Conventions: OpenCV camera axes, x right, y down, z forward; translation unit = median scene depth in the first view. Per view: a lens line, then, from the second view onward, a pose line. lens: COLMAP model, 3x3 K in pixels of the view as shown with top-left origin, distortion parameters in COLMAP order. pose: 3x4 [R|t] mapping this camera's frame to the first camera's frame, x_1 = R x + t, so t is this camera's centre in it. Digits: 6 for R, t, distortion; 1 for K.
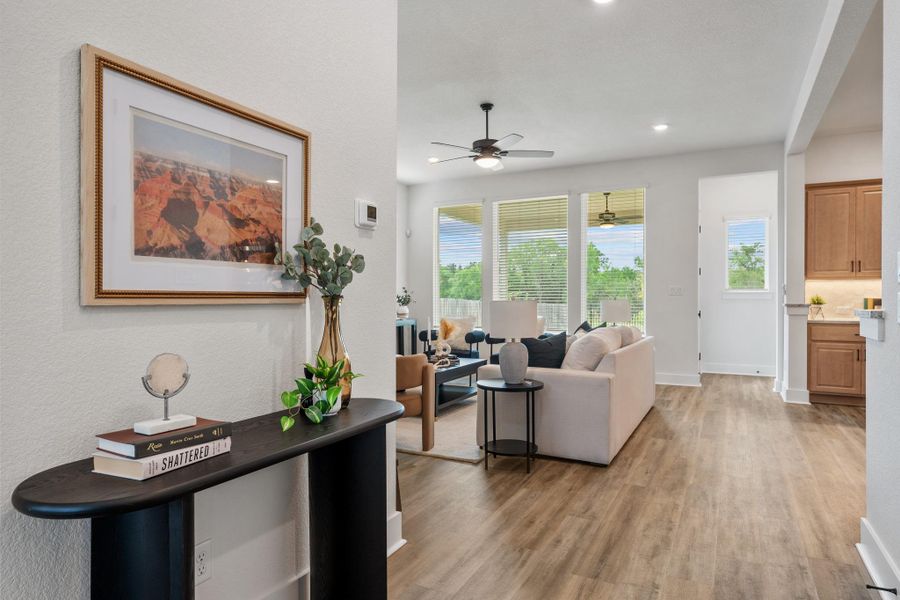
lens RADIAL K [[527.2, 0, 451.3], [0, 527.2, 299.3], [0, 0, 1]] dist [0.004817, 0.000717]
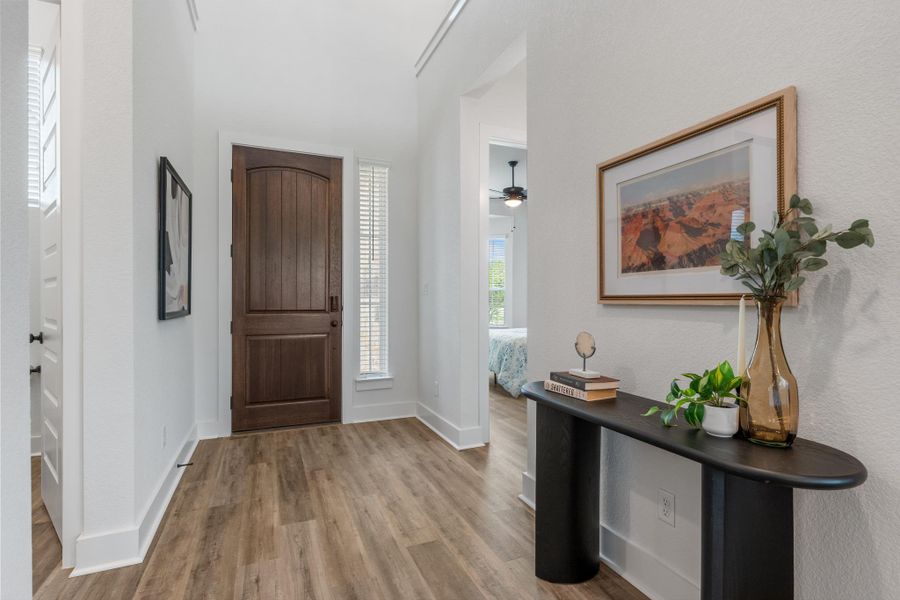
lens RADIAL K [[417.9, 0, 451.1], [0, 417.9, 299.4], [0, 0, 1]] dist [-0.000481, -0.000741]
pose [[-0.619445, 0.001040, -0.785039, 0.660282], [-0.001786, 0.999995, 0.002734, -0.005155], [0.785038, 0.003096, -0.619440, 1.247020]]
